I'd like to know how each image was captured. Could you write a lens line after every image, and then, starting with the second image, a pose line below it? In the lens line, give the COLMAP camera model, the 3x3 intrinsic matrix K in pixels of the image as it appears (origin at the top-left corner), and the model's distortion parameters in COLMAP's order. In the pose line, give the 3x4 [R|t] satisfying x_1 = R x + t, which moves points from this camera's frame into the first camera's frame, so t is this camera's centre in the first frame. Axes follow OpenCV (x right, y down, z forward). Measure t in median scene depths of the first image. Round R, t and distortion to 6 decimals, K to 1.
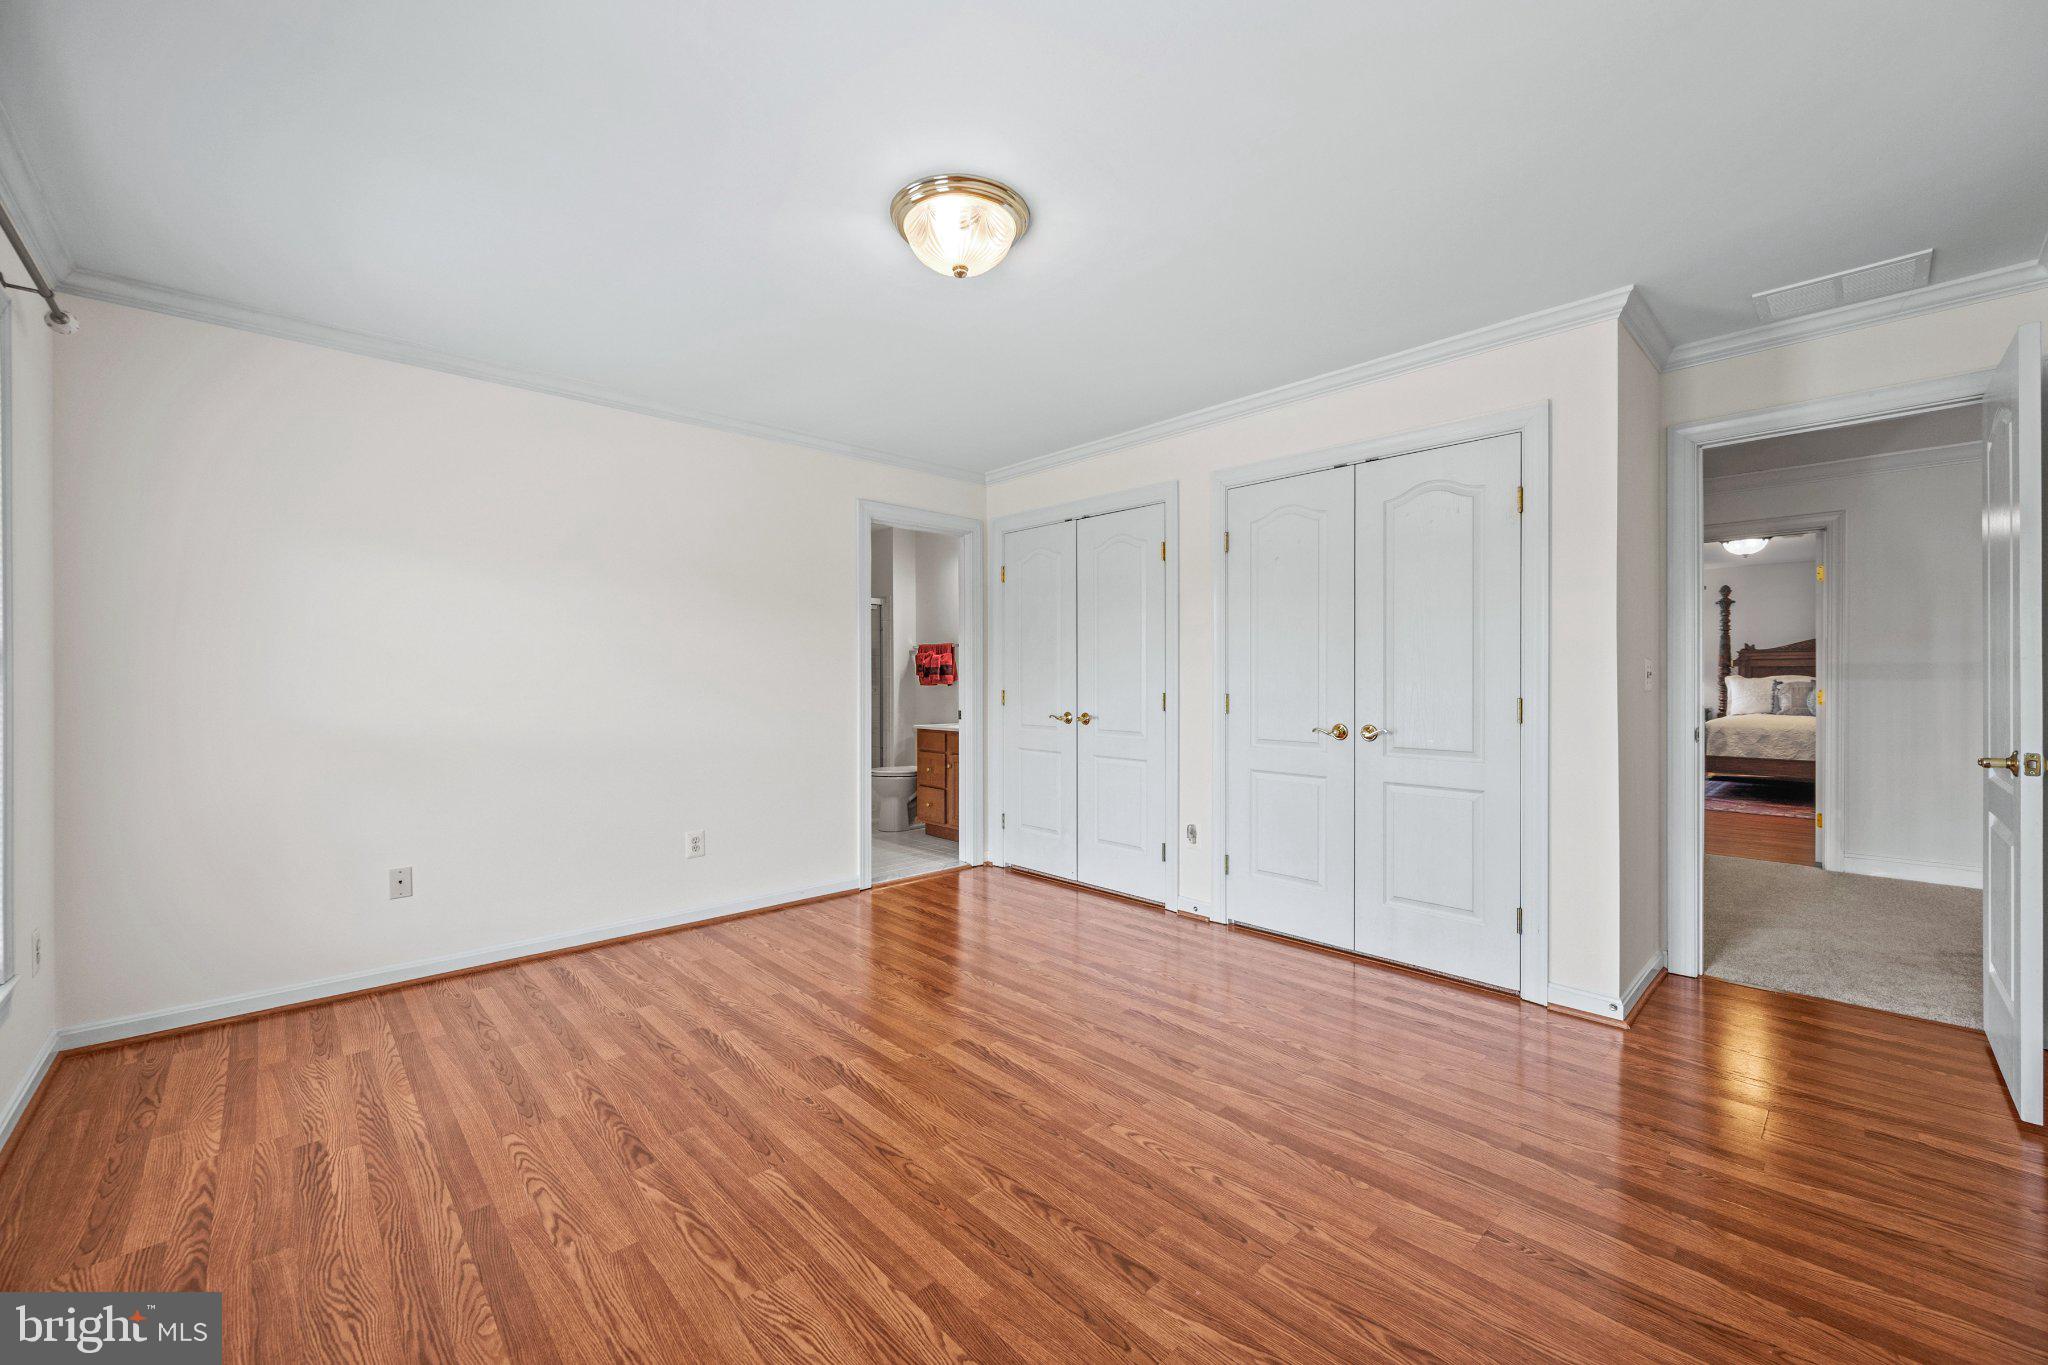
lens RADIAL K [[818.1, 0, 1015.7], [0, 818.1, 673.9], [0, 0, 1]] dist [-0.000550, 0.000129]
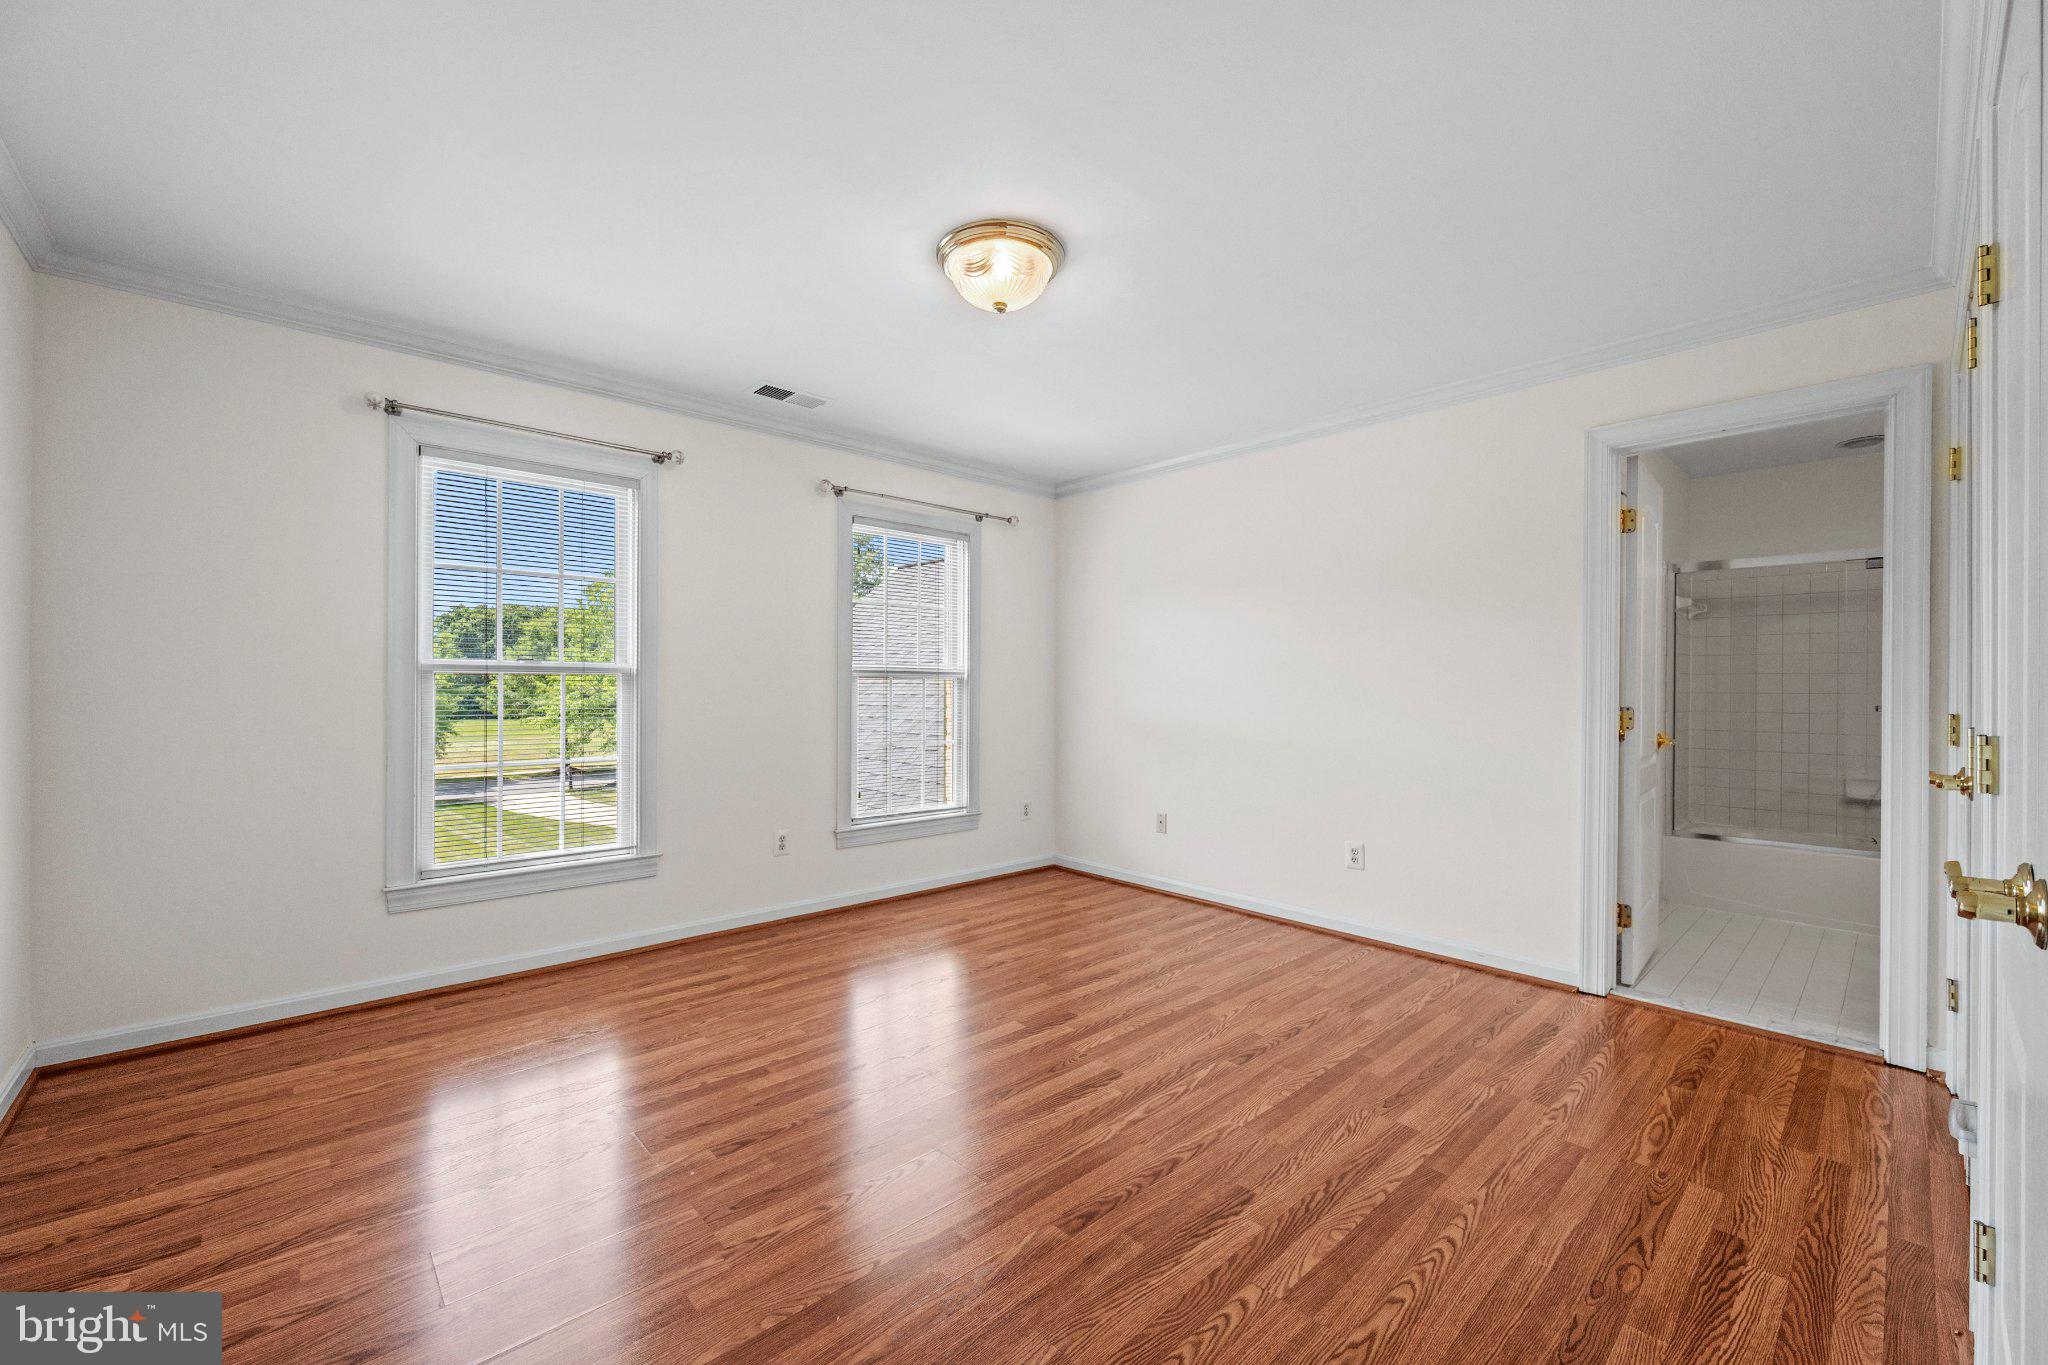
lens RADIAL K [[818.1, 0, 1027.2], [0, 818.1, 687.1], [0, 0, 1]] dist [-0.000550, 0.000129]
pose [[-0.013101, 0.002673, -0.999911, 0.596359], [0.000977, 0.999996, 0.002660, 0.002312], [0.999914, -0.000942, -0.013103, 0.620315]]
